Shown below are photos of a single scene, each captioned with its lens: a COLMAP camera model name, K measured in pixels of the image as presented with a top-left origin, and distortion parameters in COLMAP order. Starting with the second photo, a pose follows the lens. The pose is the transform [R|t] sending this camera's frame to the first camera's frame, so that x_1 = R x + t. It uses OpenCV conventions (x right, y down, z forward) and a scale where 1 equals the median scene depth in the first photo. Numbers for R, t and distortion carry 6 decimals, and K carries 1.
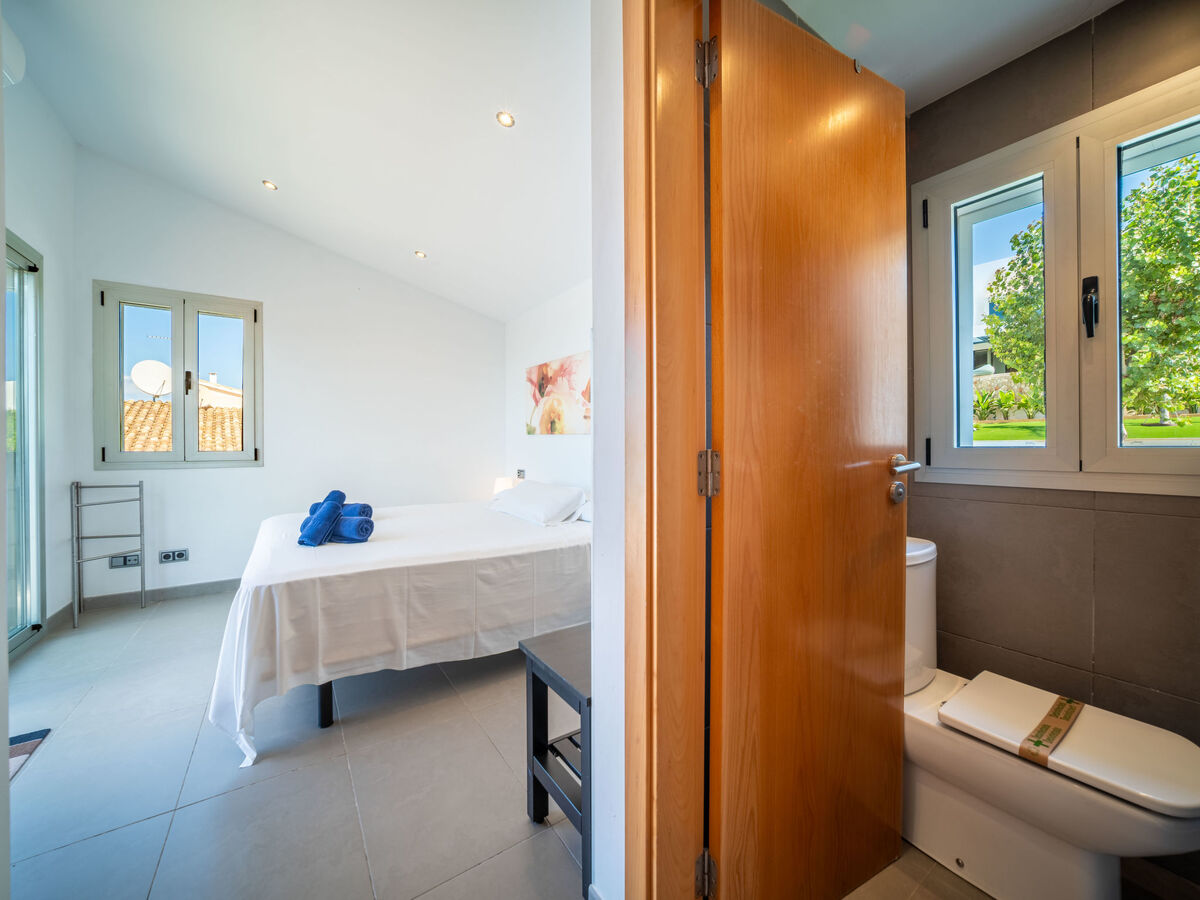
lens RADIAL K [[483.6, 0, 596.0], [0, 483.6, 446.6], [0, 0, 1]] dist [-0.006285, 0.001835]
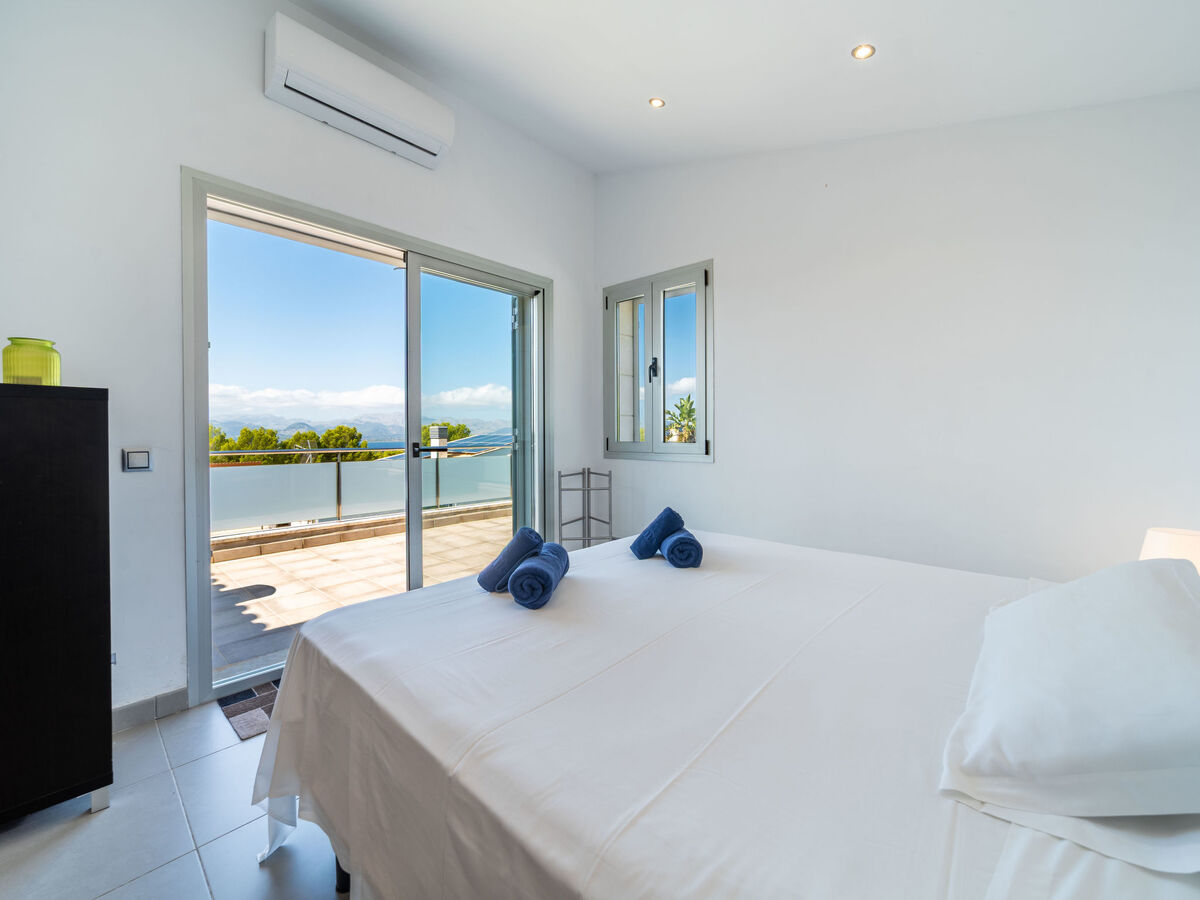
lens RADIAL K [[492.1, 0, 624.4], [0, 492.1, 430.9], [0, 0, 1]] dist [0.008321, 0.001214]
pose [[0.233219, -0.006925, -0.972400, 0.086564], [-0.001758, 0.999970, -0.007543, -0.006262], [0.972423, 0.003468, 0.233200, 0.789828]]
